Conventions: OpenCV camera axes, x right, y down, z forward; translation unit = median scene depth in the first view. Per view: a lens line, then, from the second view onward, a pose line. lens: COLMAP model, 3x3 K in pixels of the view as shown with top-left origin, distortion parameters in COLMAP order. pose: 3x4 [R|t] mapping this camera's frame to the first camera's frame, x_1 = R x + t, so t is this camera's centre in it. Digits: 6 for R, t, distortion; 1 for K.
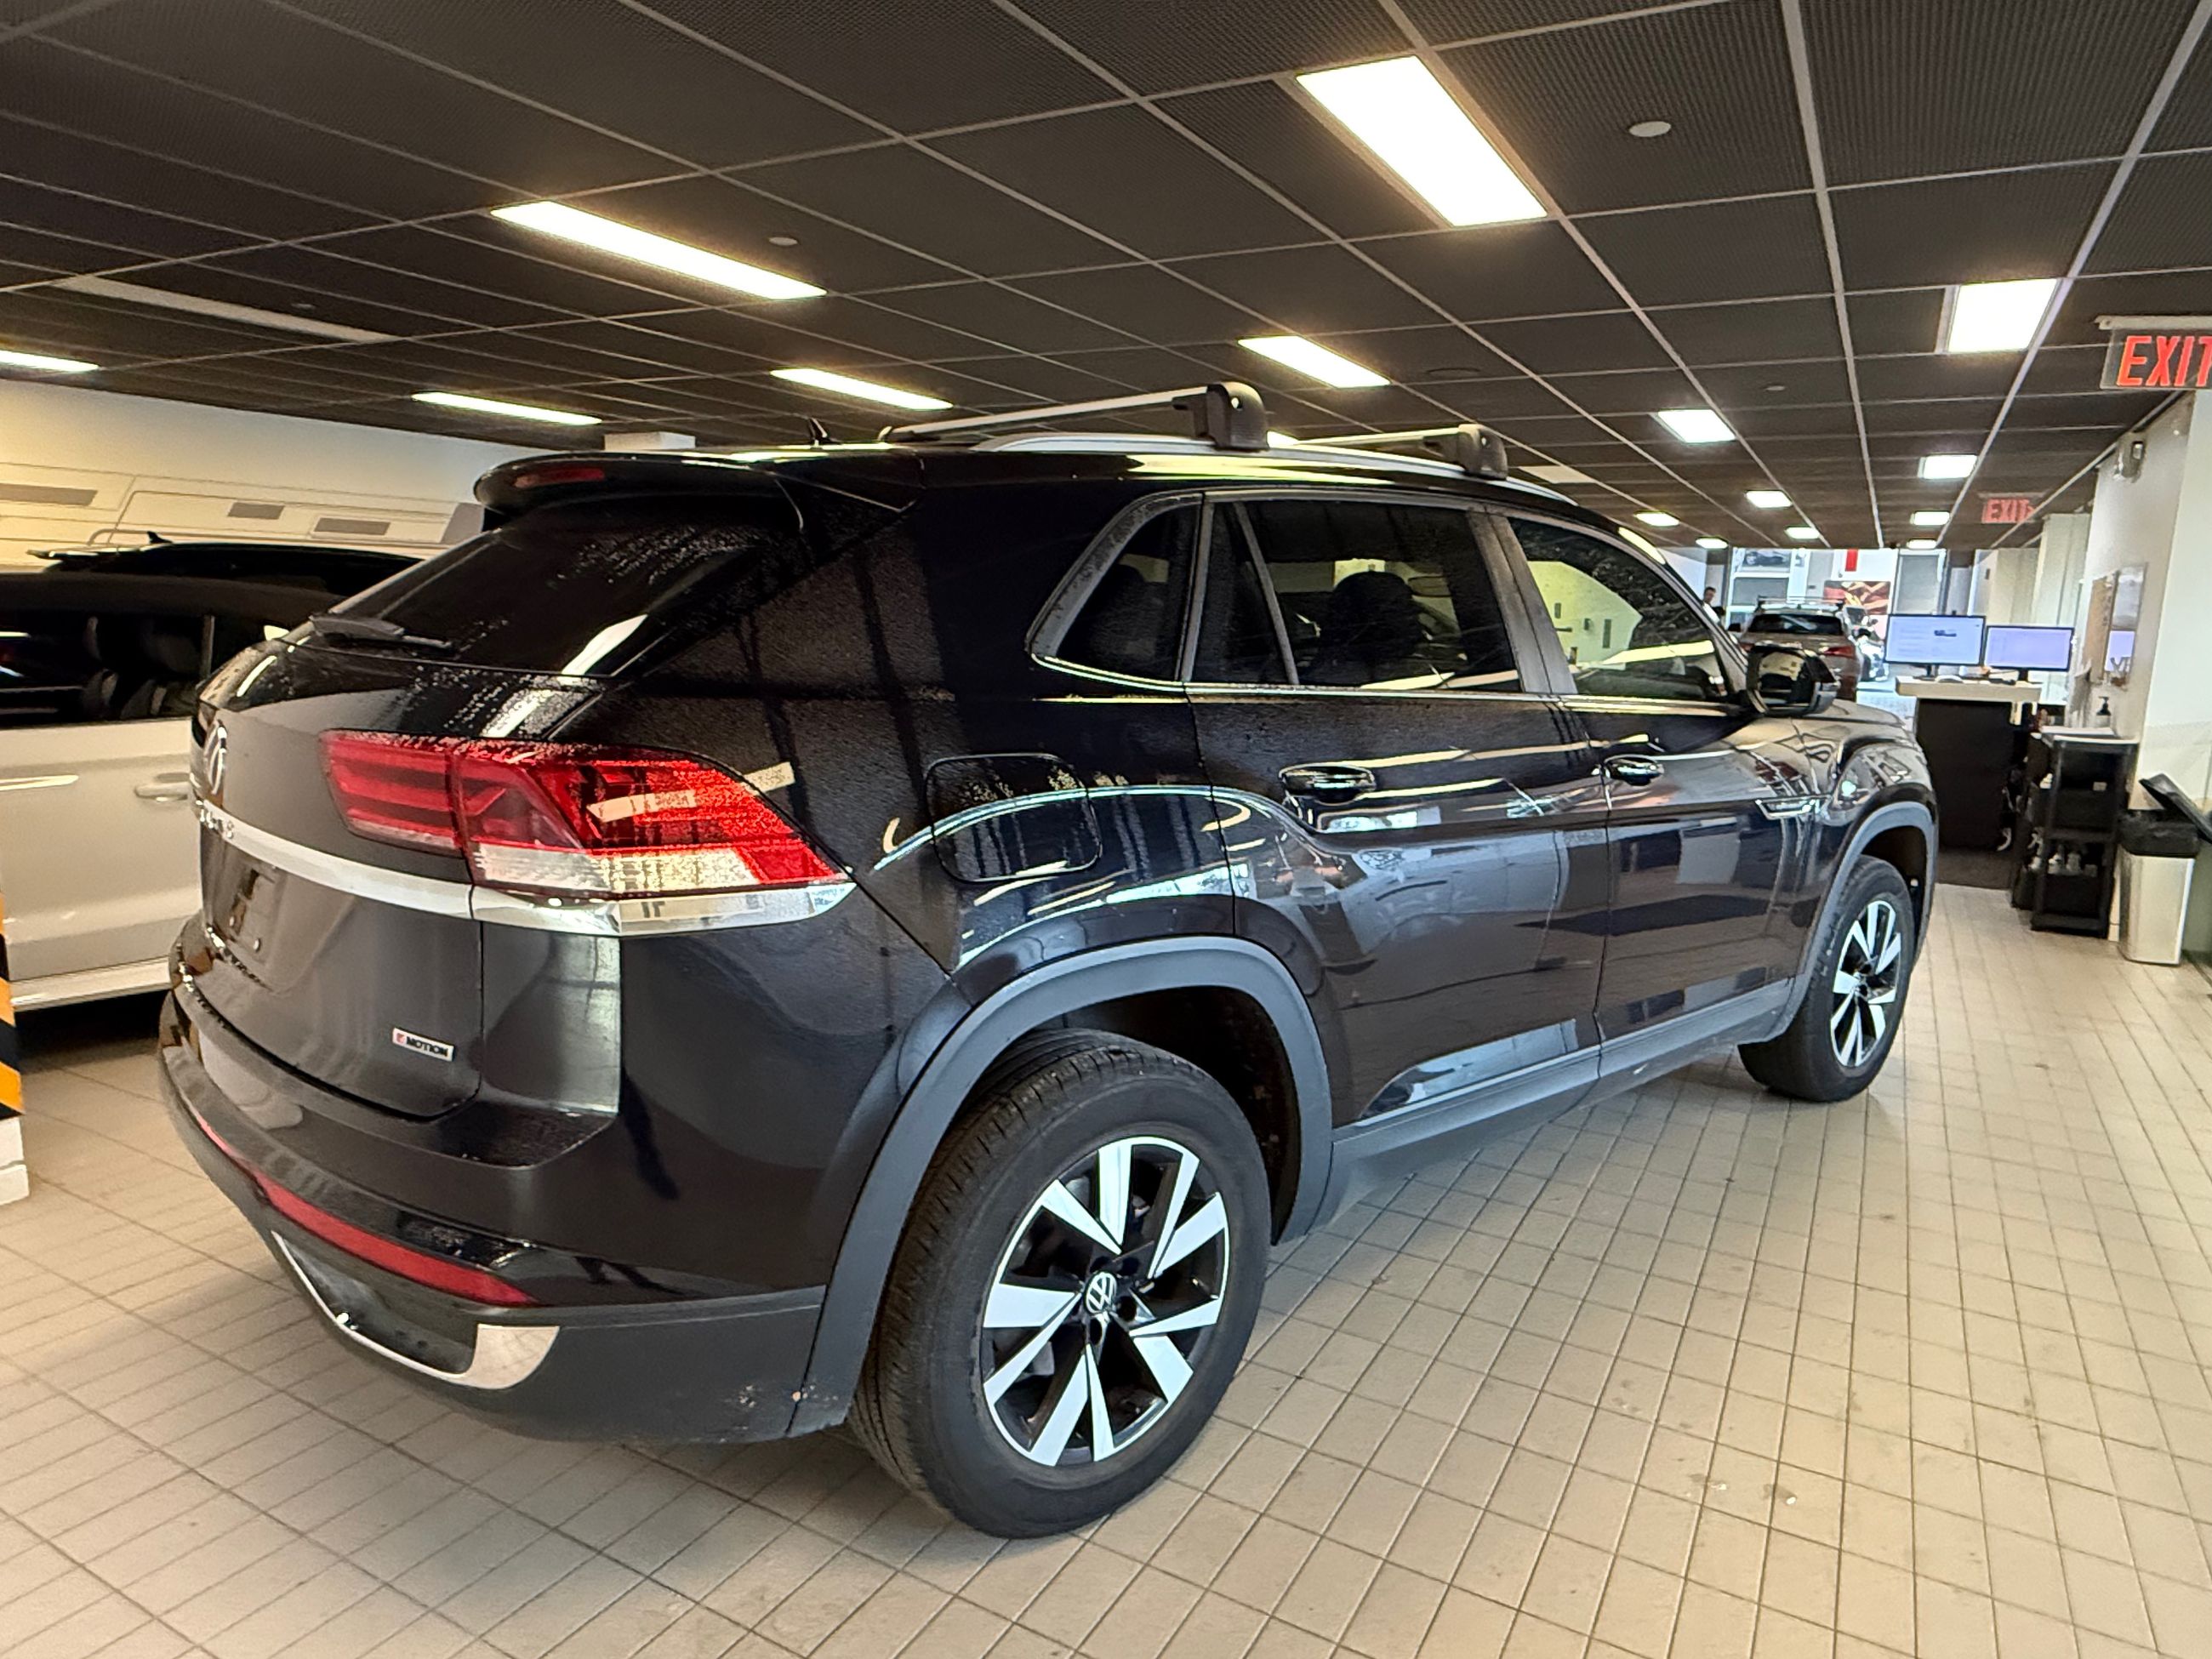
lens RADIAL K [[1396.4, 0, 1091.9], [0, 1396.4, 822.6], [0, 0, 1]] dist [-0.002676, 0.002352]
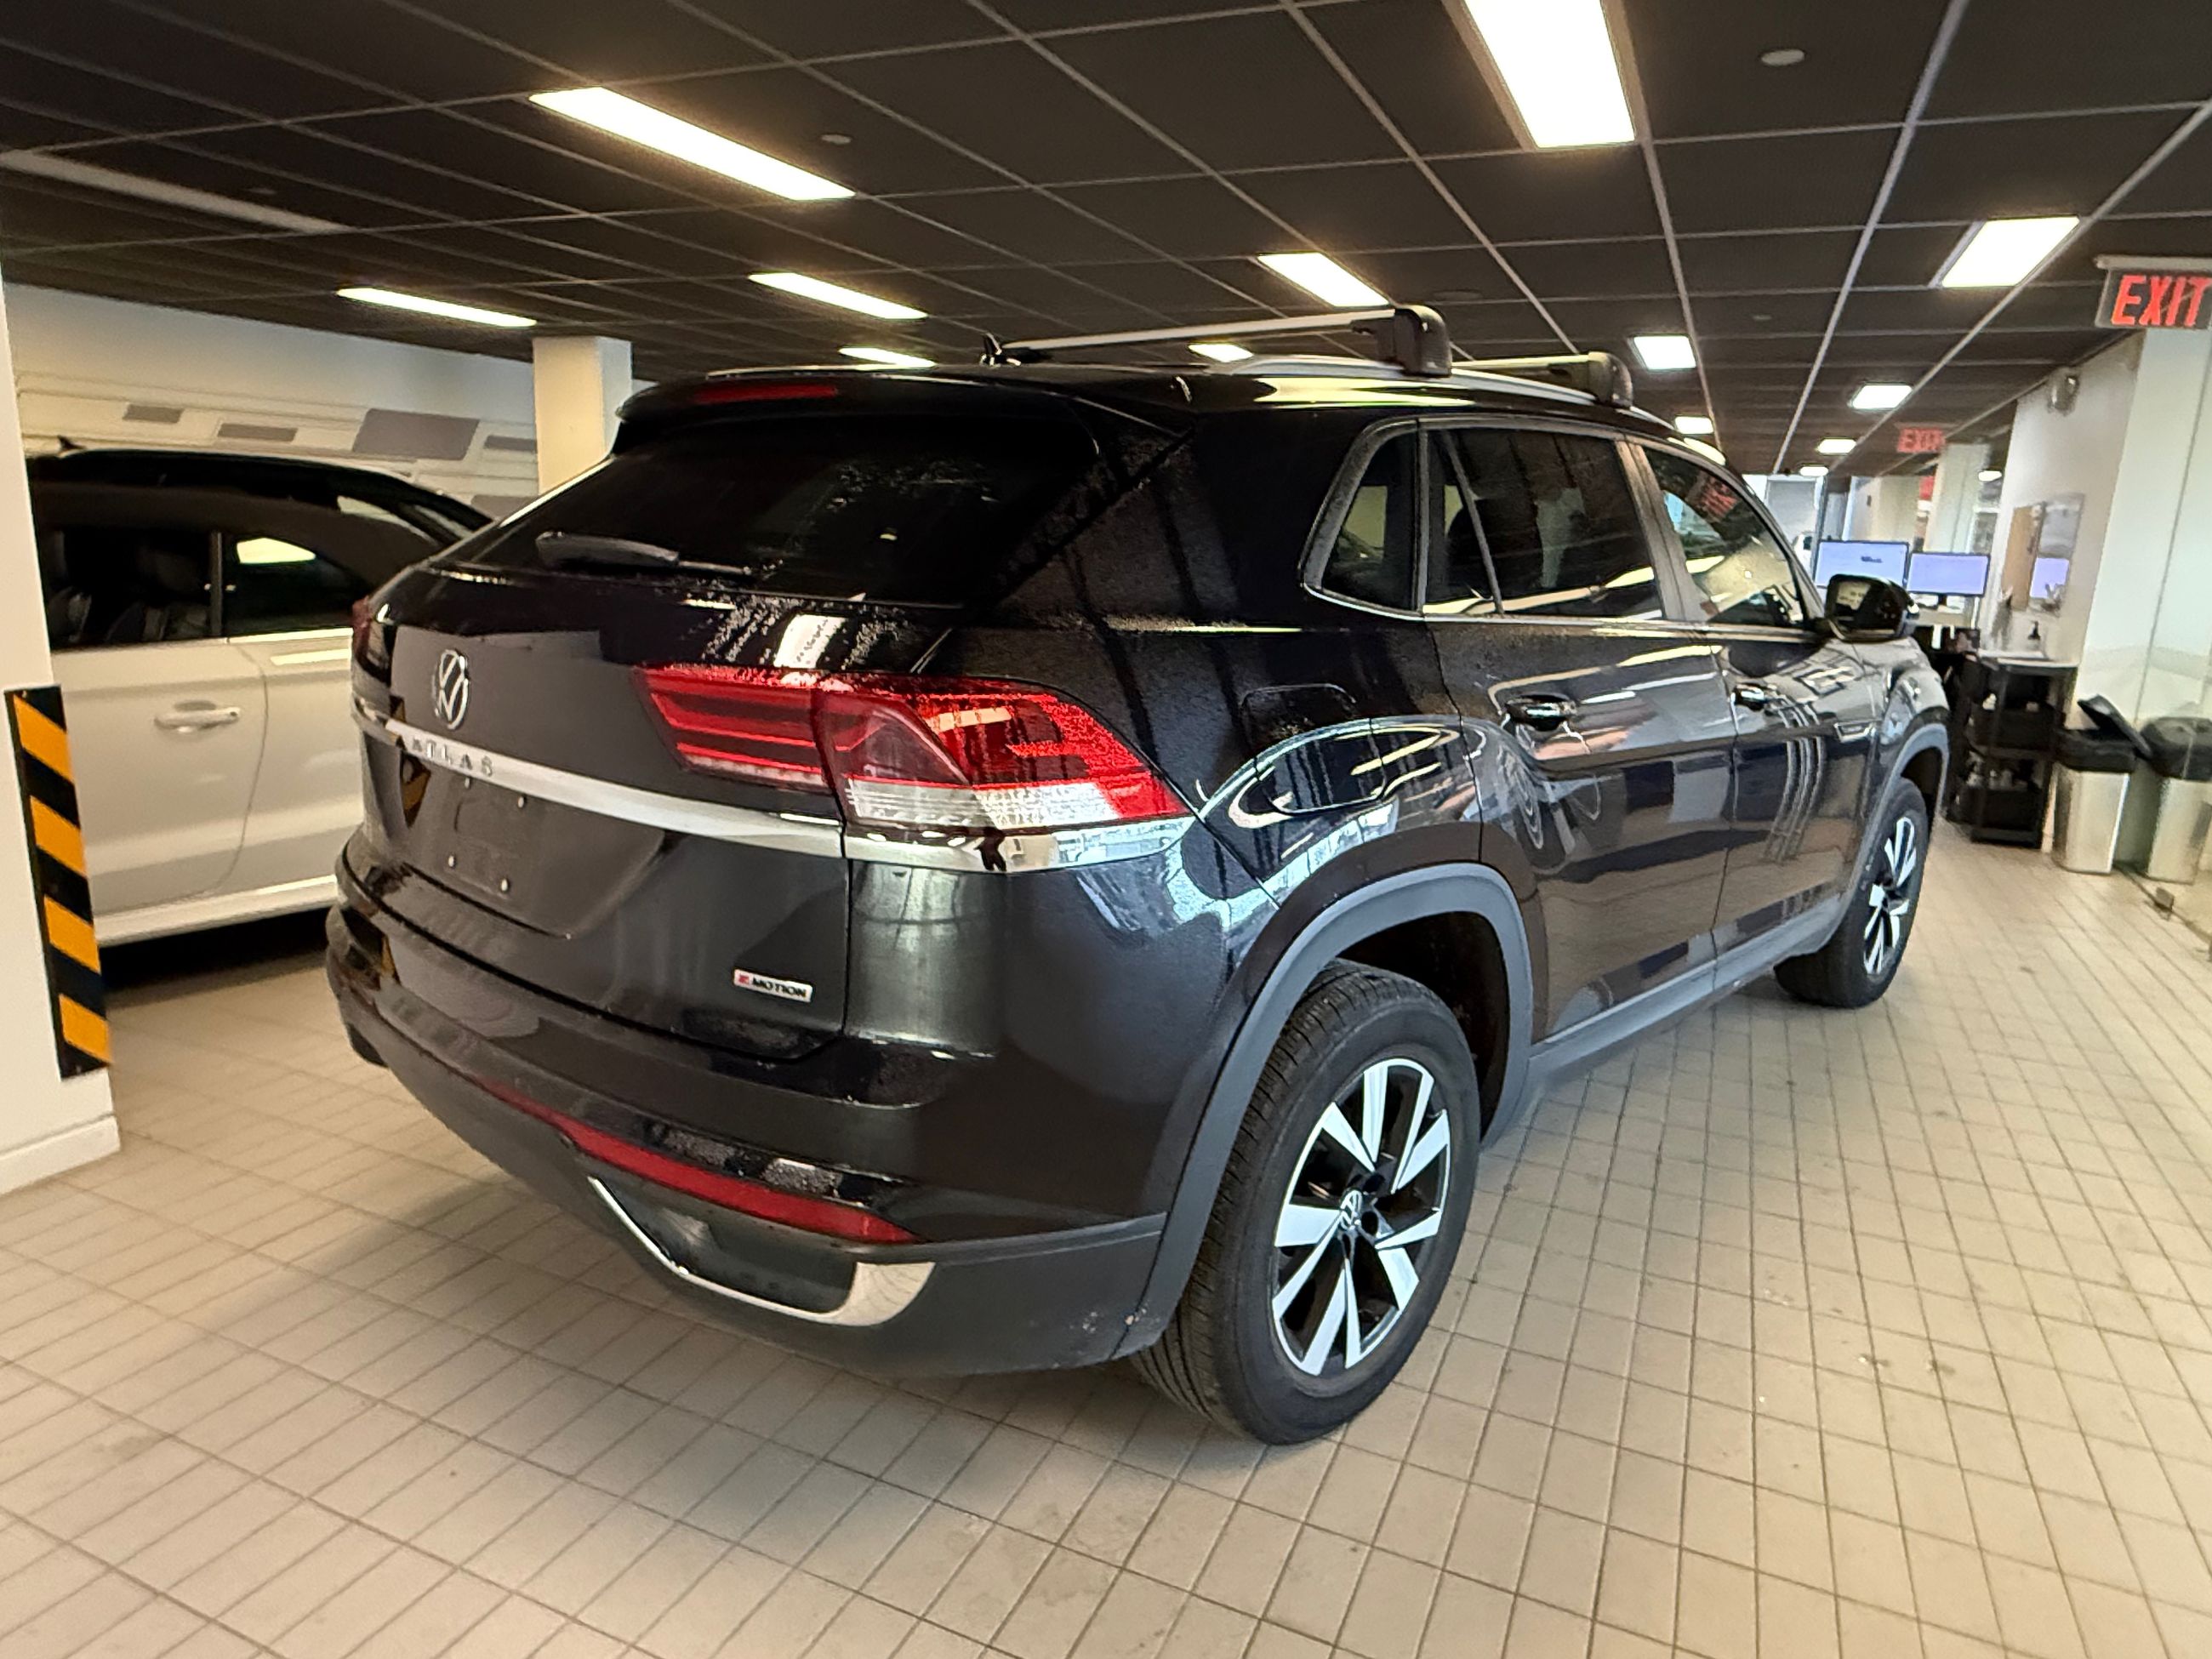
lens RADIAL K [[1396.4, 0, 1094.2], [0, 1396.4, 832.8], [0, 0, 1]] dist [-0.002676, 0.002352]
pose [[0.995772, -0.011411, 0.091148, -0.211059], [0.005560, 0.997922, 0.064198, -0.005834], [-0.091691, -0.063419, 0.993766, 0.008918]]
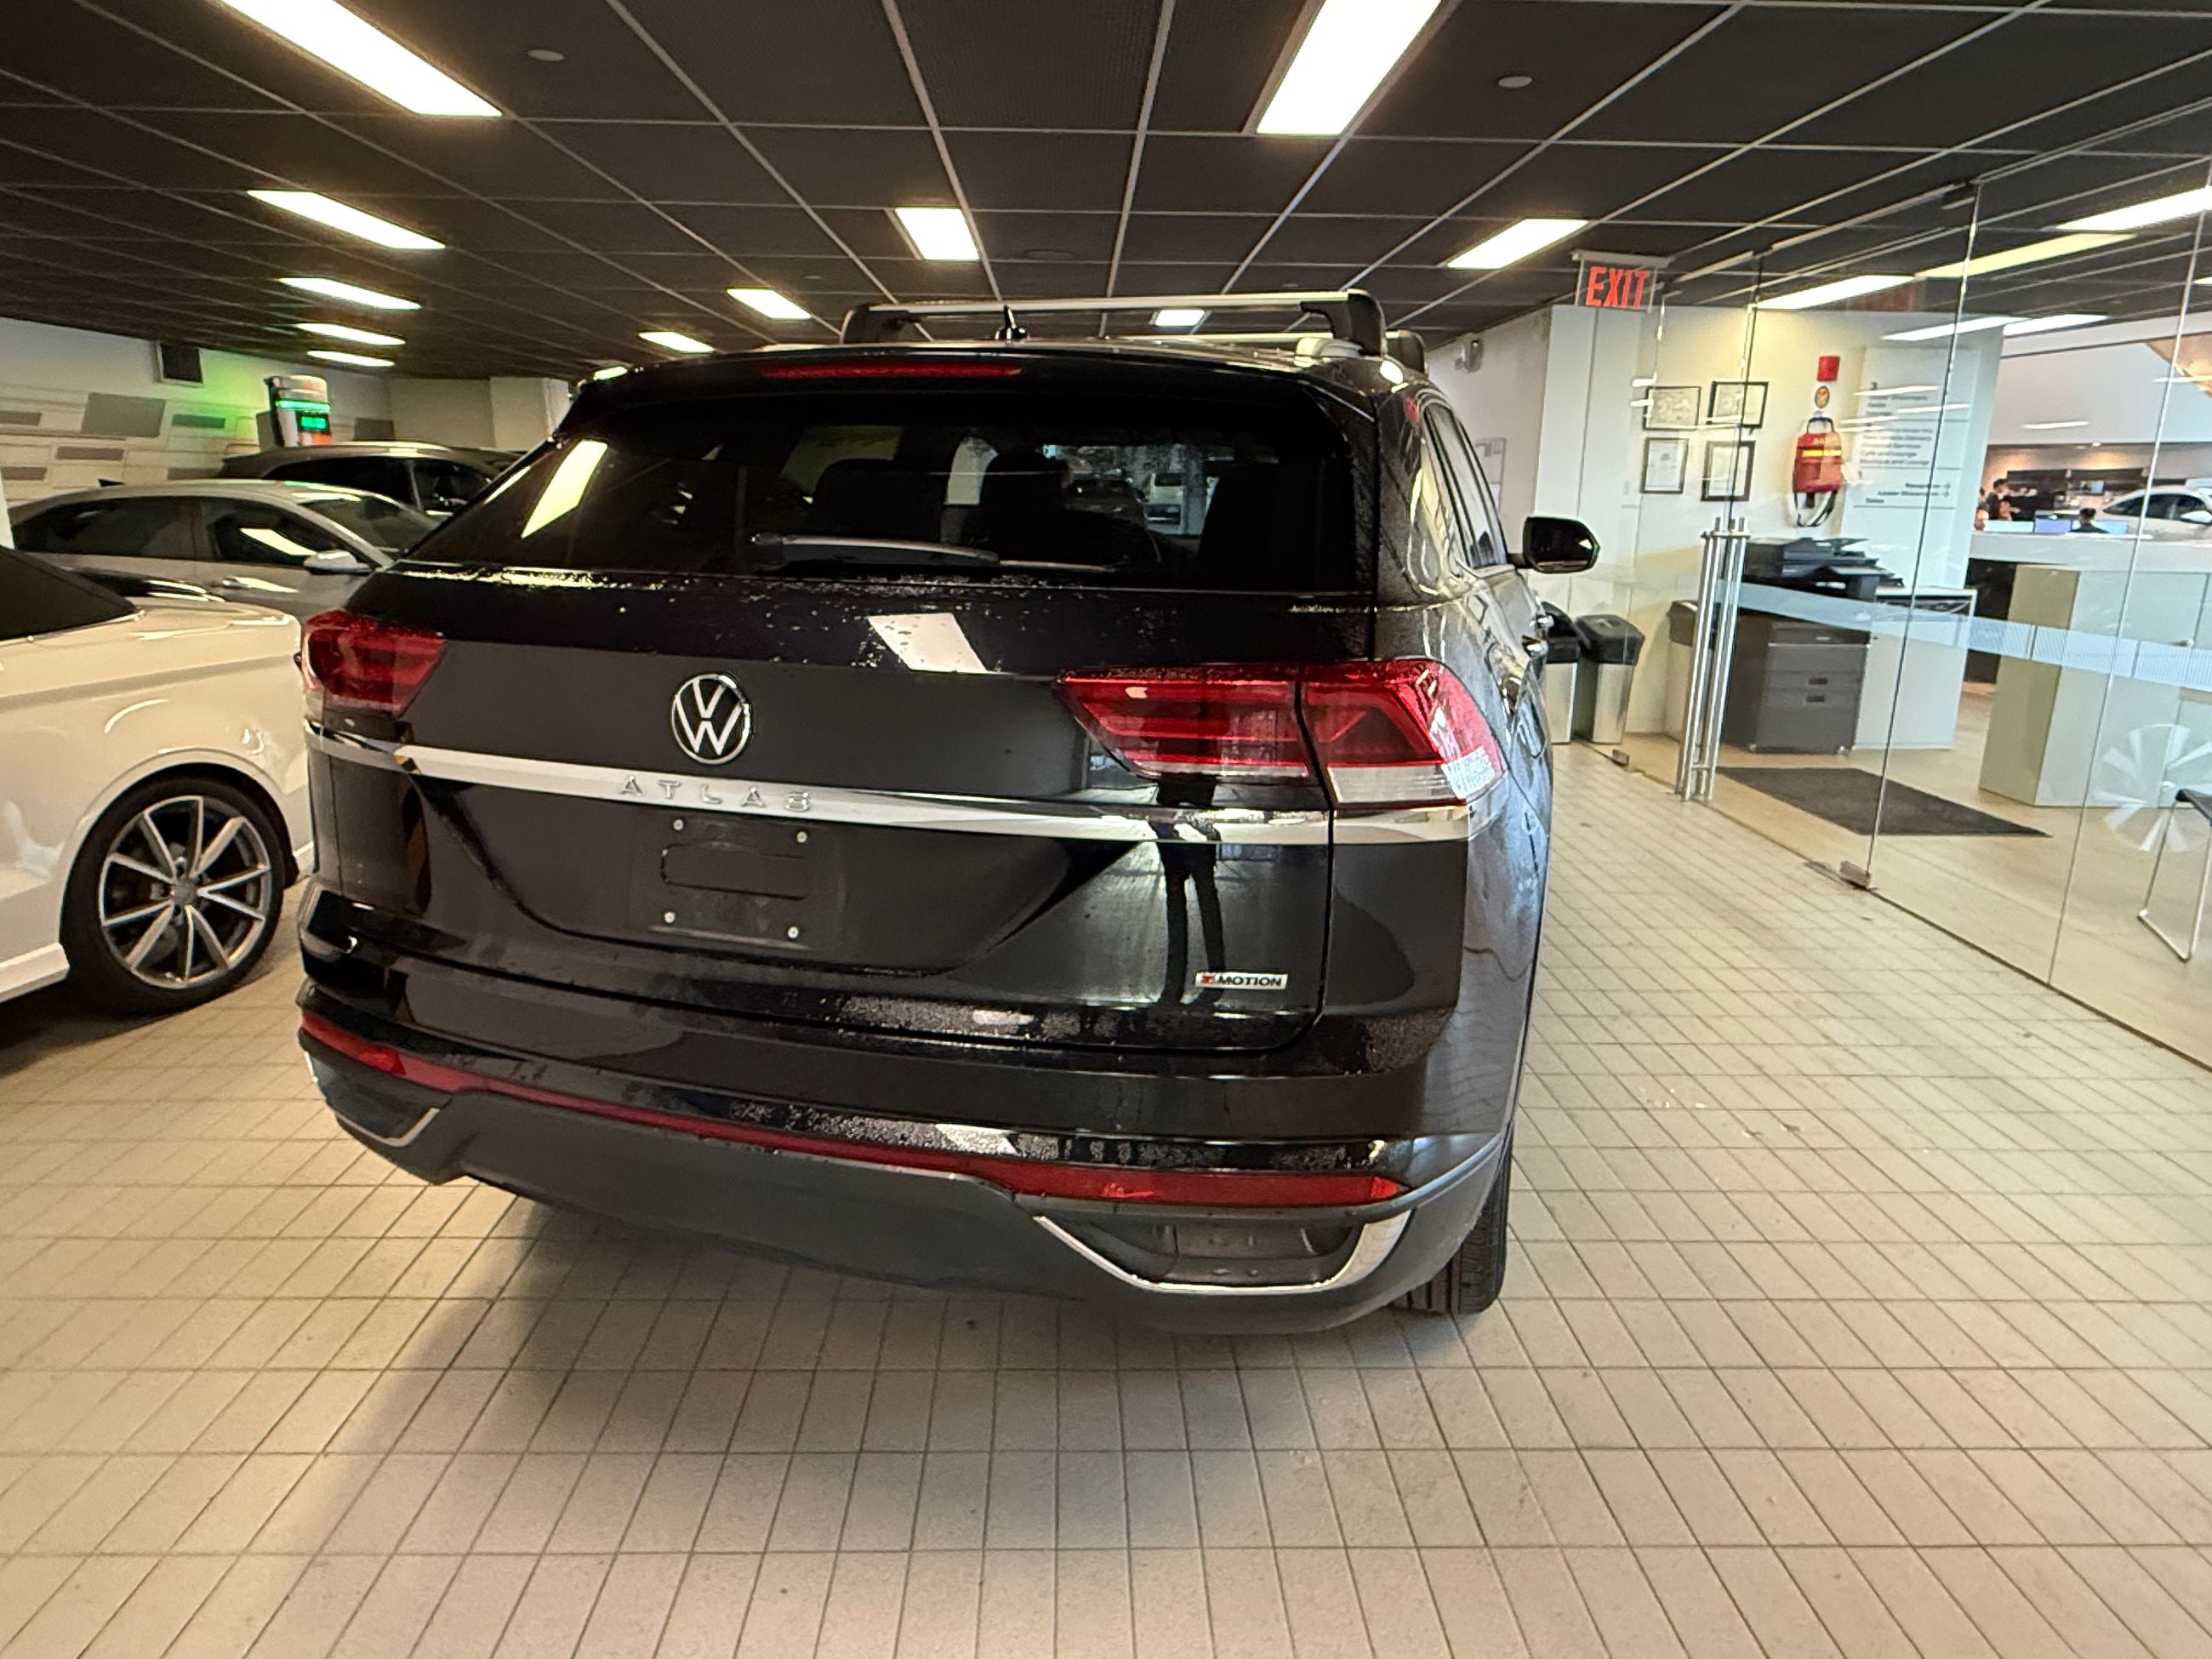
lens RADIAL K [[1396.4, 0, 1098.5], [0, 1396.4, 829.5], [0, 0, 1]] dist [-0.002676, 0.002352]
pose [[0.855874, -0.140051, 0.497861, -0.640344], [0.090589, 0.988351, 0.122295, -0.046714], [-0.509189, -0.059569, 0.858591, 0.130750]]
